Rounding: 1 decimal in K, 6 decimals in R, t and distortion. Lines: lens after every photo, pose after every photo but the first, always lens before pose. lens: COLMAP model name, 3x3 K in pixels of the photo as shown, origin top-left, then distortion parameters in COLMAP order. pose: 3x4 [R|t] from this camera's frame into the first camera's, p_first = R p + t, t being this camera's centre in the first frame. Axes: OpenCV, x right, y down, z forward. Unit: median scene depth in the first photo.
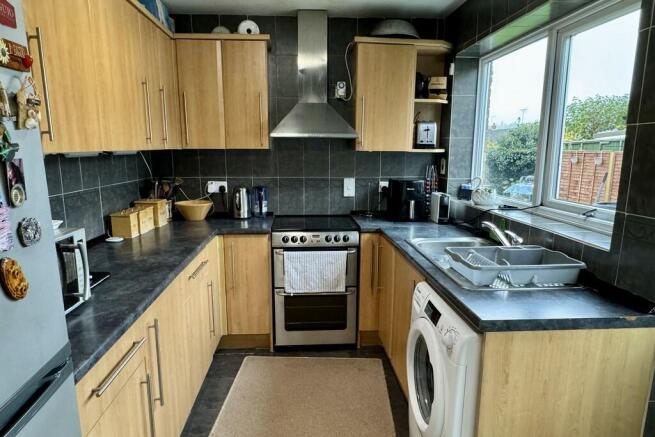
lens RADIAL K [[437.7, 0, 324.7], [0, 437.7, 238.1], [0, 0, 1]] dist [0.000608, 0.000211]
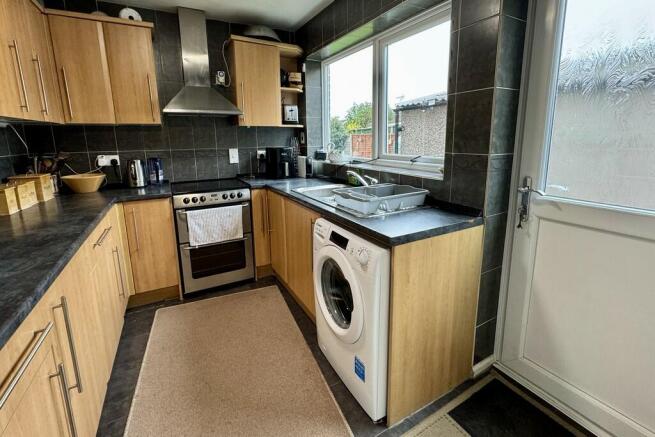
lens RADIAL K [[296.2, 0, 326.8], [0, 296.2, 191.8], [0, 0, 1]] dist [-0.001429, -0.000202]
pose [[0.907826, -0.091423, 0.409261, -0.069521], [0.100068, 0.994981, 0.000292, 0.016054], [-0.407233, 0.040689, 0.912417, 0.128729]]
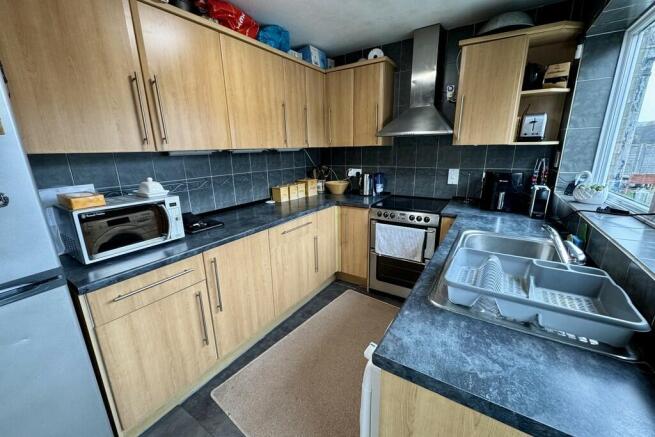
lens RADIAL K [[260.4, 0, 327.5], [0, 260.4, 218.5], [0, 0, 1]] dist [-0.001826, 0.000008]
pose [[0.803680, 0.136486, -0.579198, 0.239322], [-0.098819, 0.990437, 0.096274, -0.042879], [0.586800, -0.020137, 0.809482, 0.255117]]
